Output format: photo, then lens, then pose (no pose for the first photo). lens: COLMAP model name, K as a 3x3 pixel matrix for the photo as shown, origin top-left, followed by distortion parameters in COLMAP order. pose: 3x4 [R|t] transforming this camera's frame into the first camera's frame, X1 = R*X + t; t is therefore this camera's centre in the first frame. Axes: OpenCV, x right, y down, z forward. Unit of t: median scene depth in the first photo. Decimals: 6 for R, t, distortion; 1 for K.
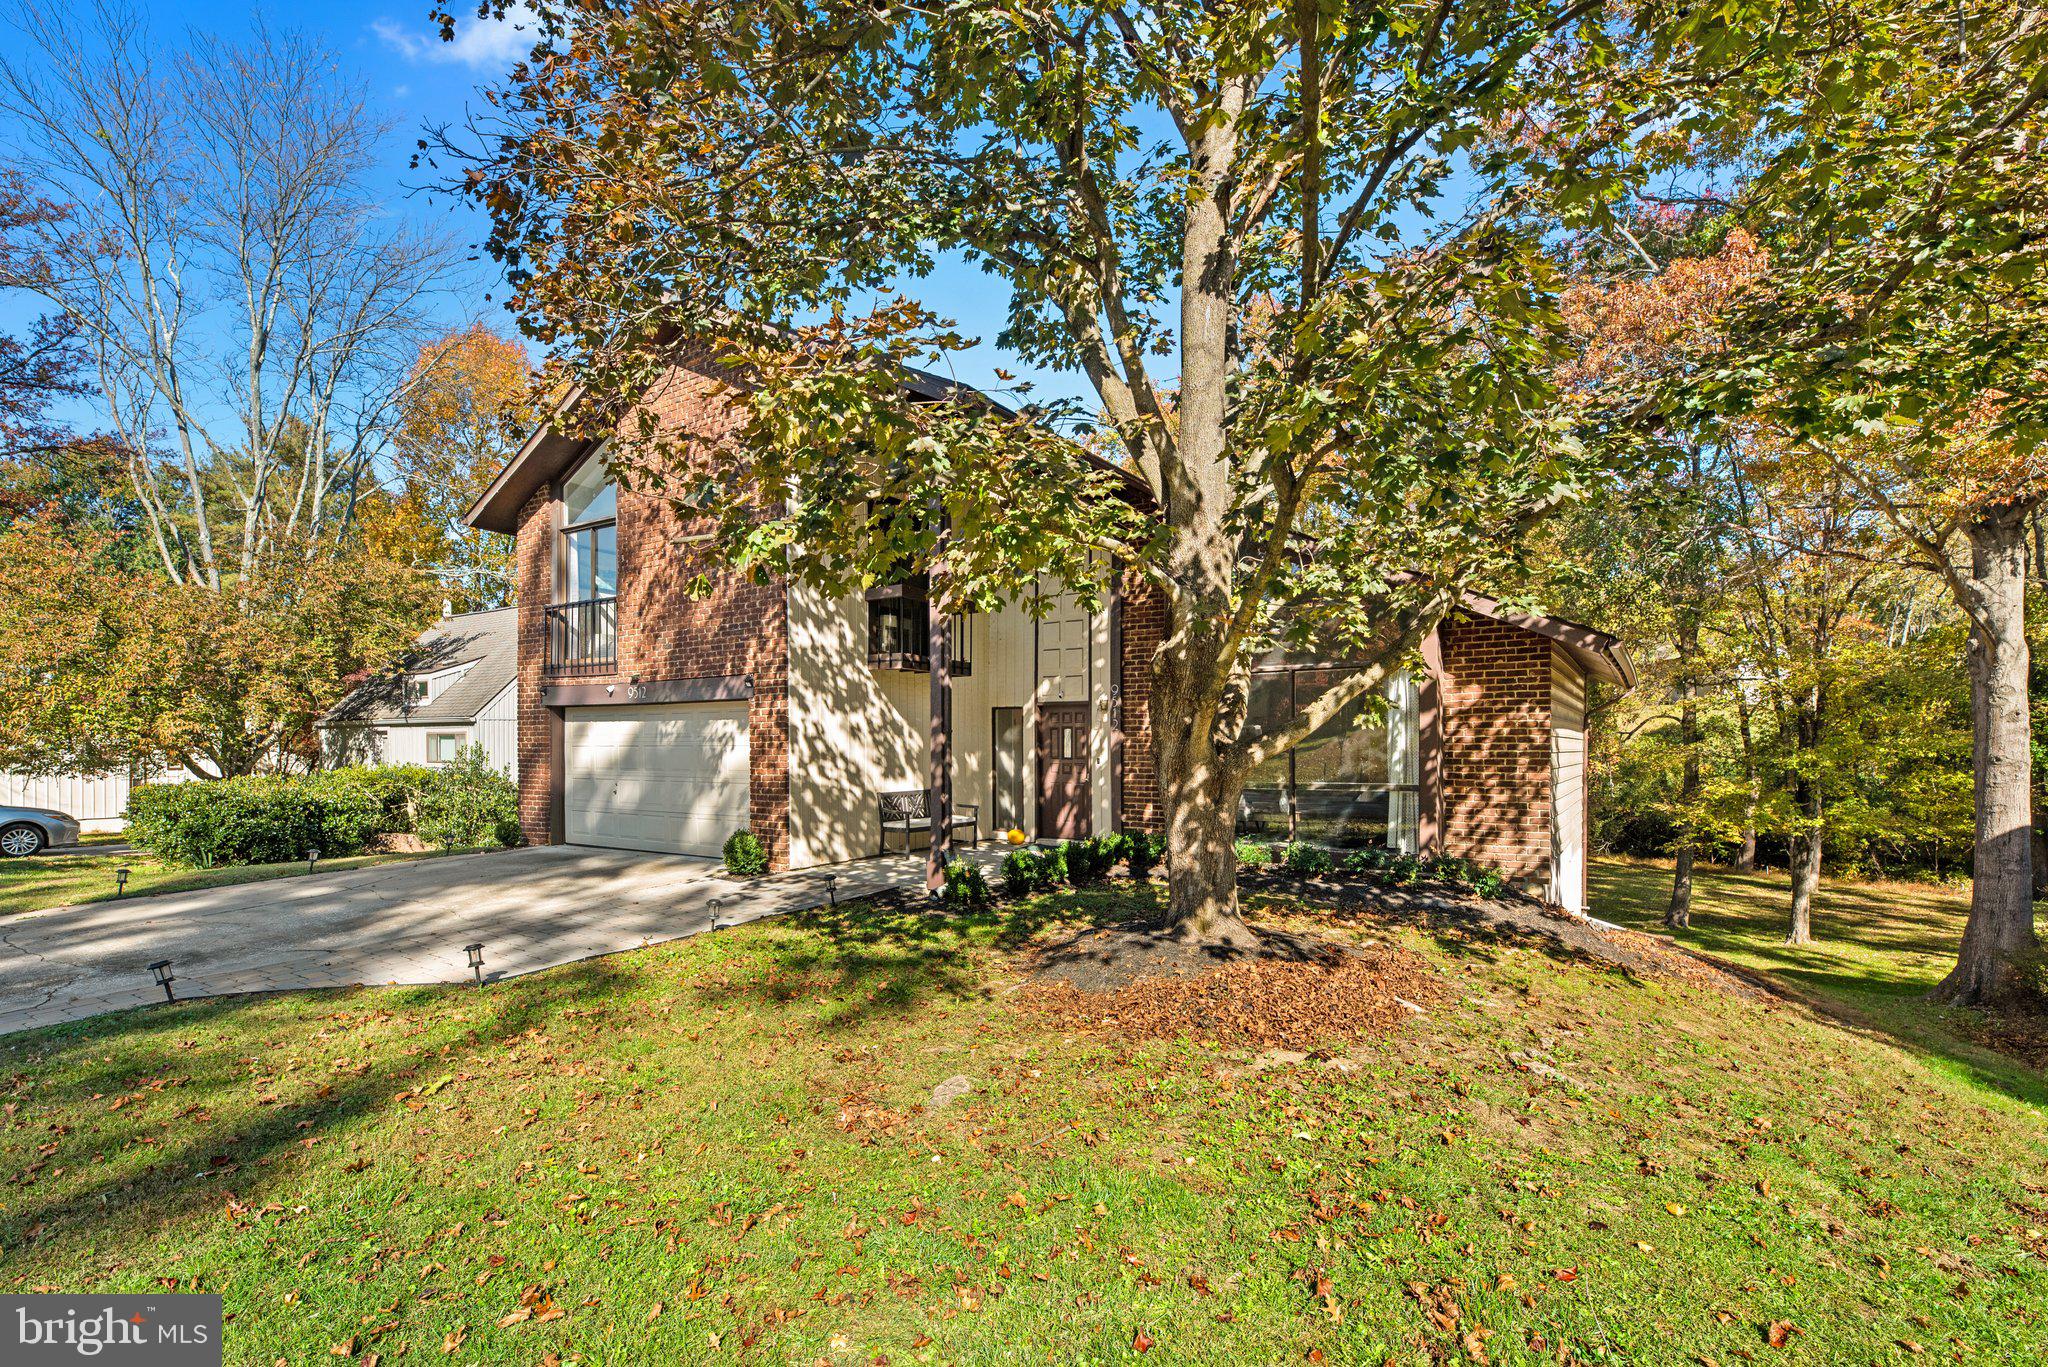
lens RADIAL K [[940.0, 0, 1042.1], [0, 940.0, 727.8], [0, 0, 1]] dist [0.001095, 0.001117]
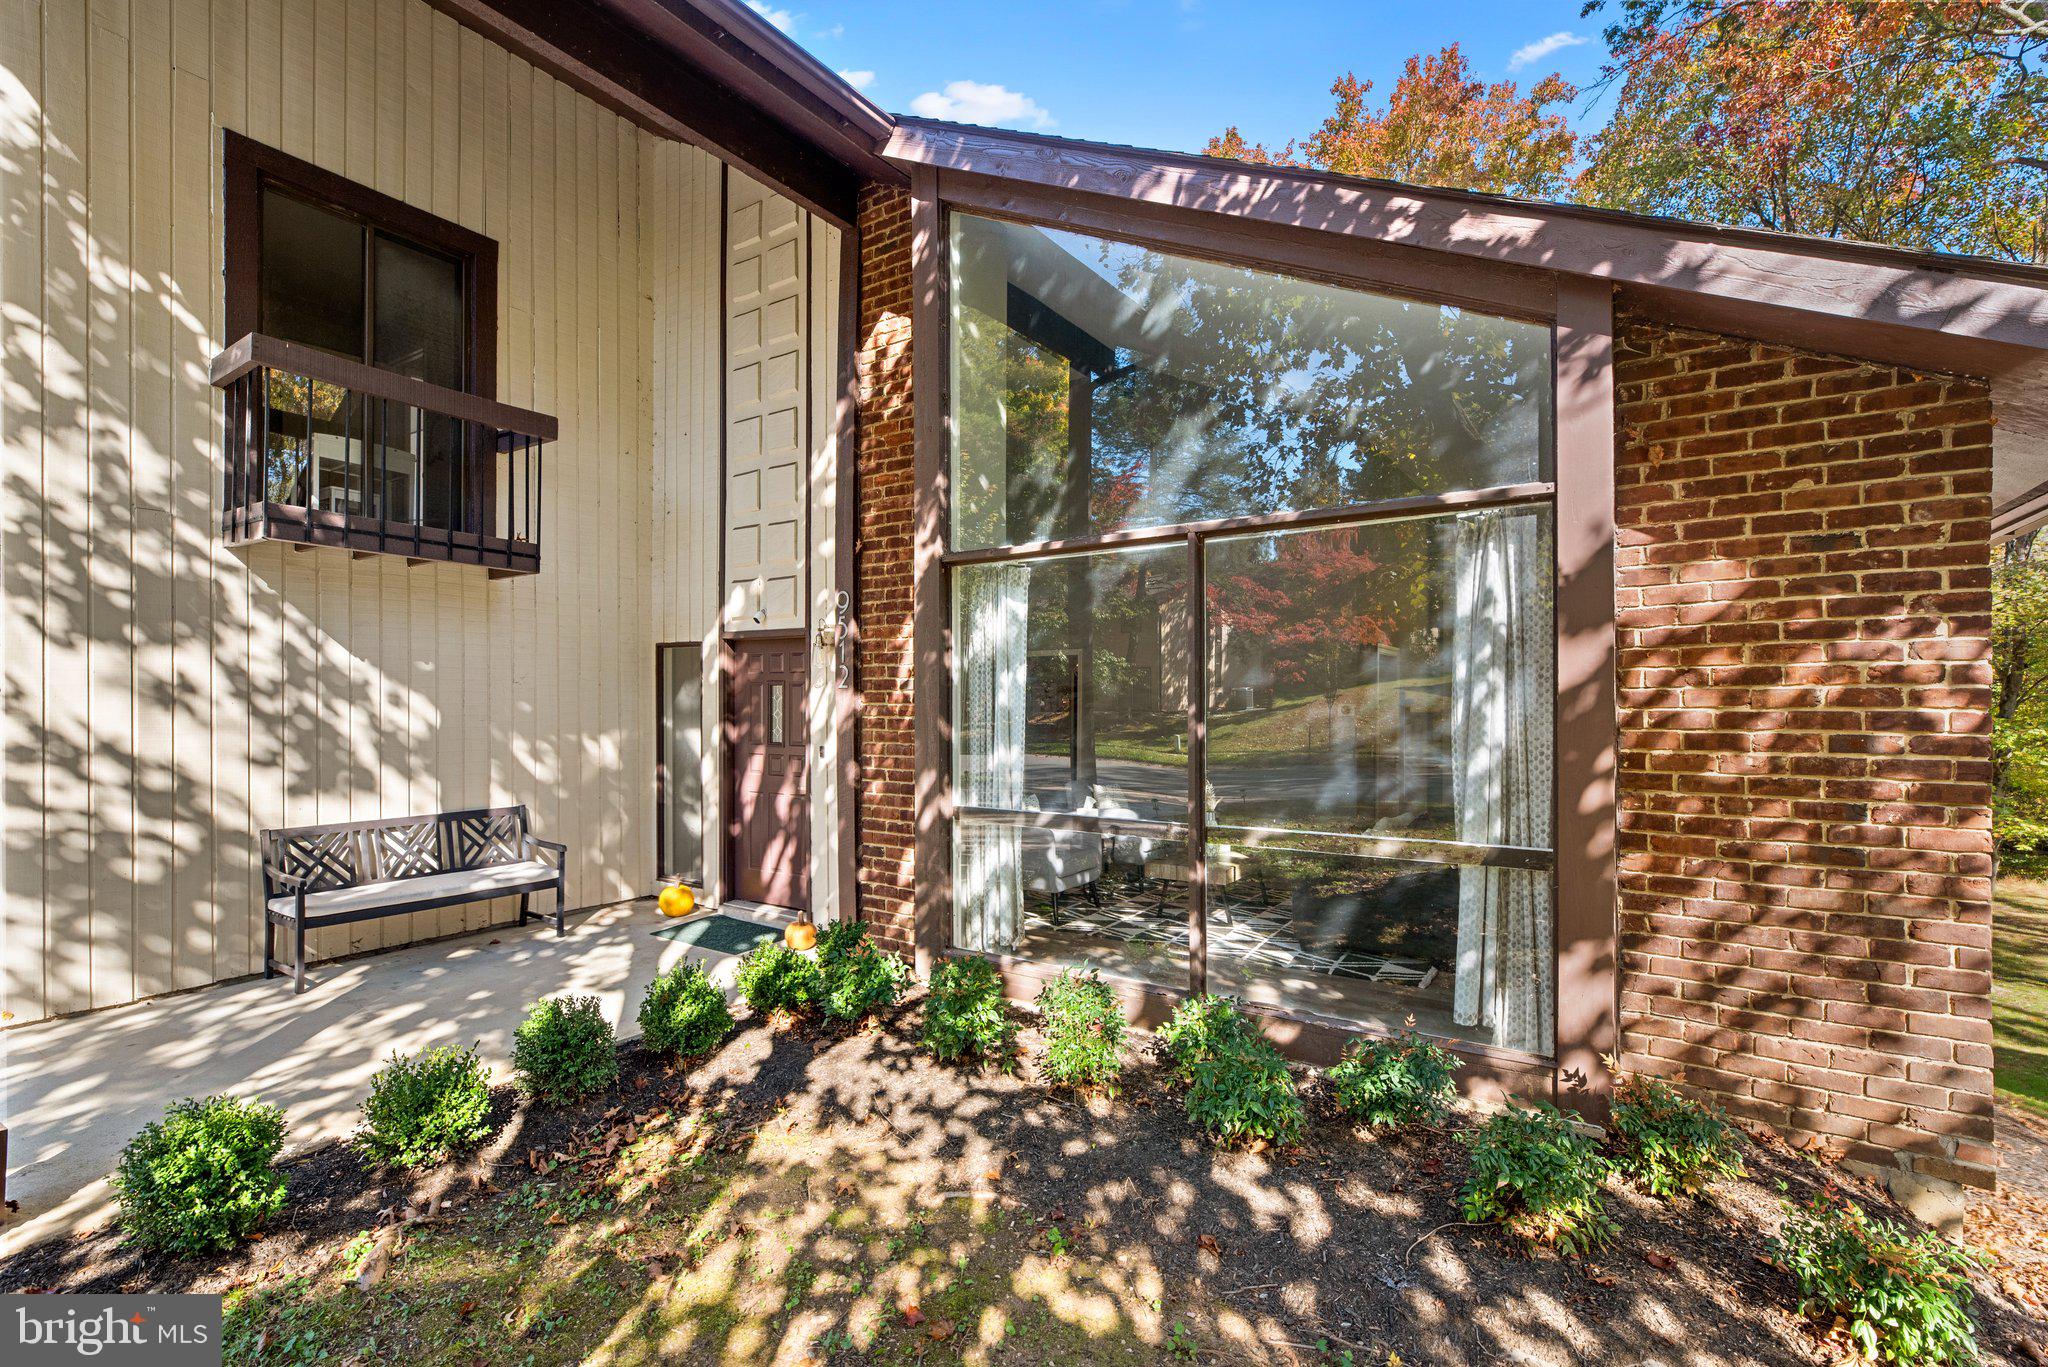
lens RADIAL K [[940.0, 0, 1020.7], [0, 940.0, 690.6], [0, 0, 1]] dist [0.001095, 0.001117]
pose [[0.999991, -0.000008, -0.004194, 0.186705], [0.000045, 0.999961, 0.008795, -0.000555], [0.004194, -0.008795, 0.999953, 0.589904]]
